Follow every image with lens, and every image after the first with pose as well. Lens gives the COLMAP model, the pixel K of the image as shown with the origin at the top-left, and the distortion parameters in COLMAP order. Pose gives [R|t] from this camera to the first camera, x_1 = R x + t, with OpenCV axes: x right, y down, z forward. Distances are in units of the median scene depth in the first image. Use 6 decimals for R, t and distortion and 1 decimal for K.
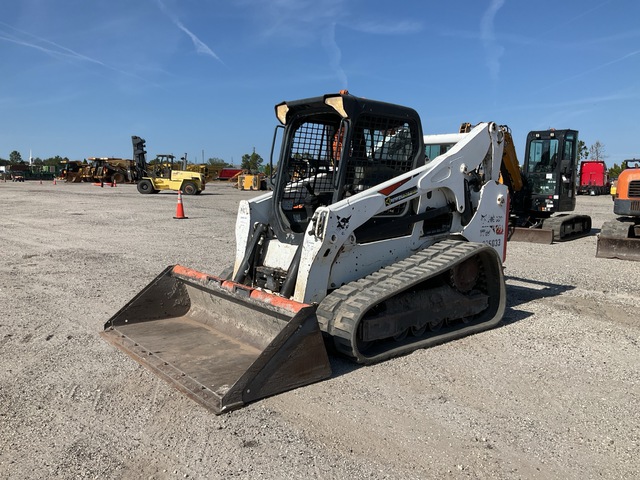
lens RADIAL K [[495.8, 0, 320.0], [0, 495.8, 240.0], [0, 0, 1]] dist [0.033358, -0.001529]
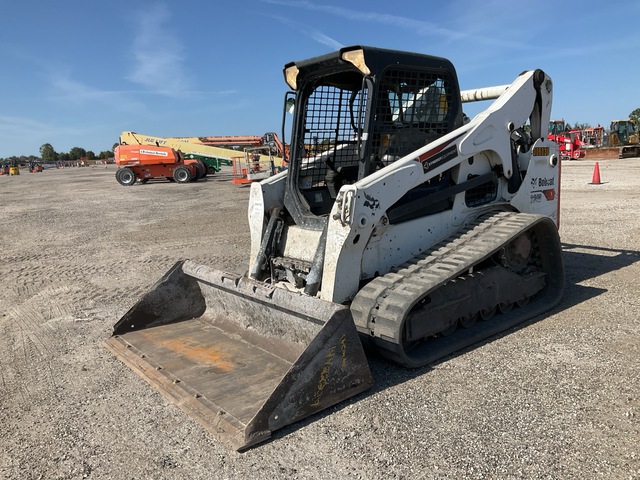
lens RADIAL K [[502.6, 0, 320.0], [0, 502.6, 240.0], [0, 0, 1]] dist [0.038330, 0.000112]
pose [[0.996928, -0.066837, -0.040838, -0.011492], [0.068967, 0.996200, 0.053184, -0.019504], [0.037128, -0.055837, 0.997749, 0.126446]]
